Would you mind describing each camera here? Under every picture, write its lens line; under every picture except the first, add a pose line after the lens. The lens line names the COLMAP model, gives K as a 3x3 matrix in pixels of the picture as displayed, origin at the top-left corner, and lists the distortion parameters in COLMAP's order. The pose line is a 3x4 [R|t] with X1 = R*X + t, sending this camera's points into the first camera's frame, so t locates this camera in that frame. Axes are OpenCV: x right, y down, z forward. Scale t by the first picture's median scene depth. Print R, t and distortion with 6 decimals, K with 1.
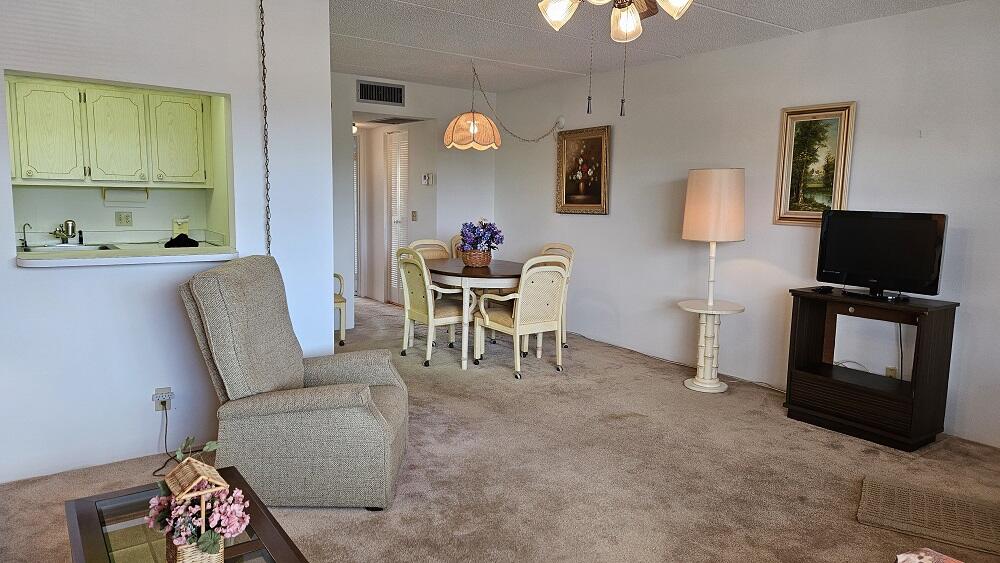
lens RADIAL K [[662.1, 0, 497.4], [0, 662.1, 278.9], [0, 0, 1]] dist [0.042122, -0.009300]
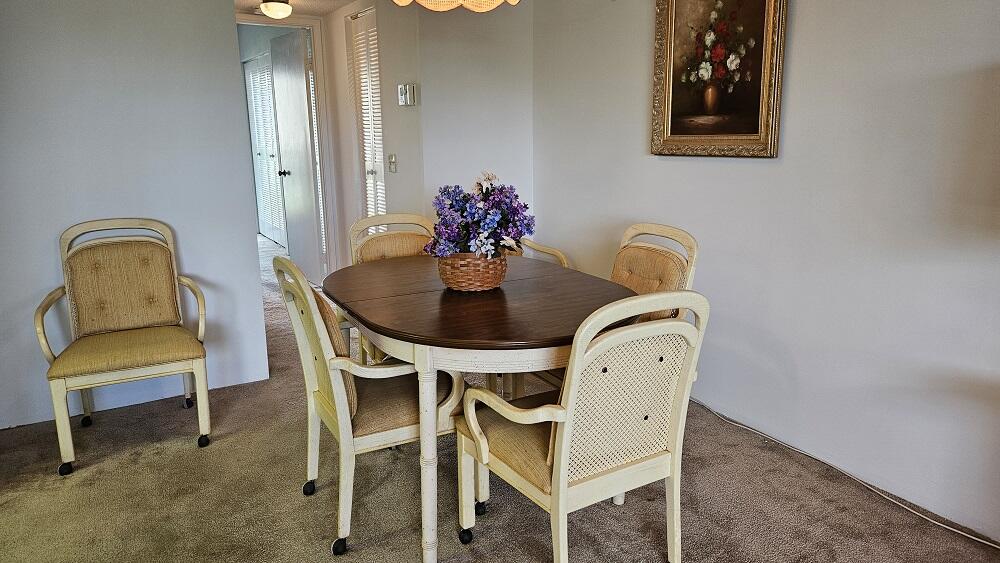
lens RADIAL K [[662.1, 0, 509.9], [0, 662.1, 285.5], [0, 0, 1]] dist [0.042122, -0.009300]
pose [[0.996624, -0.005496, -0.081920, 0.026184], [0.014187, 0.994277, 0.105888, -0.061718], [0.080869, -0.106693, 0.990998, 0.536116]]
